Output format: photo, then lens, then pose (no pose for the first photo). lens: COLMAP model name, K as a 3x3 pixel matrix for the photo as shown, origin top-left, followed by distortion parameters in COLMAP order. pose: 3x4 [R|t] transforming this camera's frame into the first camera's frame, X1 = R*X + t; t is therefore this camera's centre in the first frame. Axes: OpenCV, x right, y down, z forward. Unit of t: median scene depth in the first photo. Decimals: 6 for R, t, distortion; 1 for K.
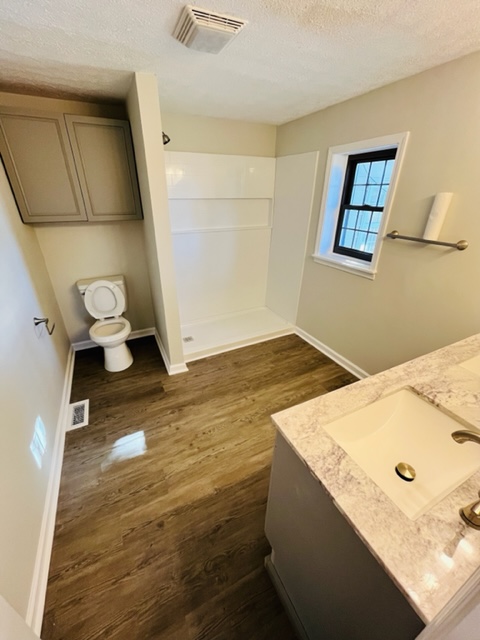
lens RADIAL K [[258.0, 0, 237.5], [0, 258.0, 317.8], [0, 0, 1]] dist [0.000699, 0.000218]
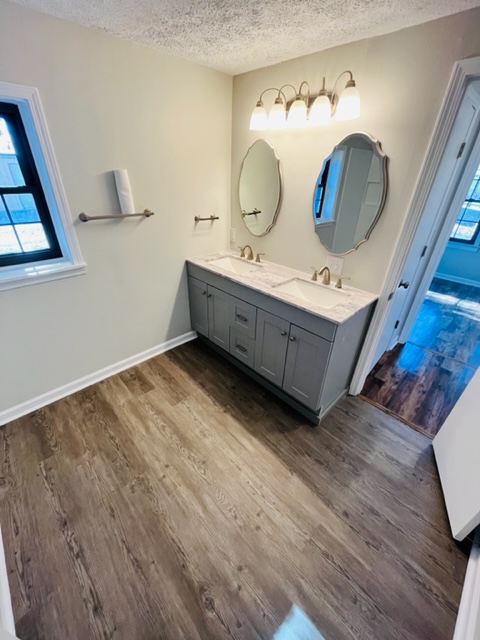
lens RADIAL K [[258.0, 0, 238.2], [0, 258.0, 320.4], [0, 0, 1]] dist [0.000699, 0.000218]
pose [[-0.302905, -0.487174, 0.819091, -0.434727], [0.386850, 0.722622, 0.572856, -0.350559], [-0.870974, 0.490386, -0.030423, 0.704348]]
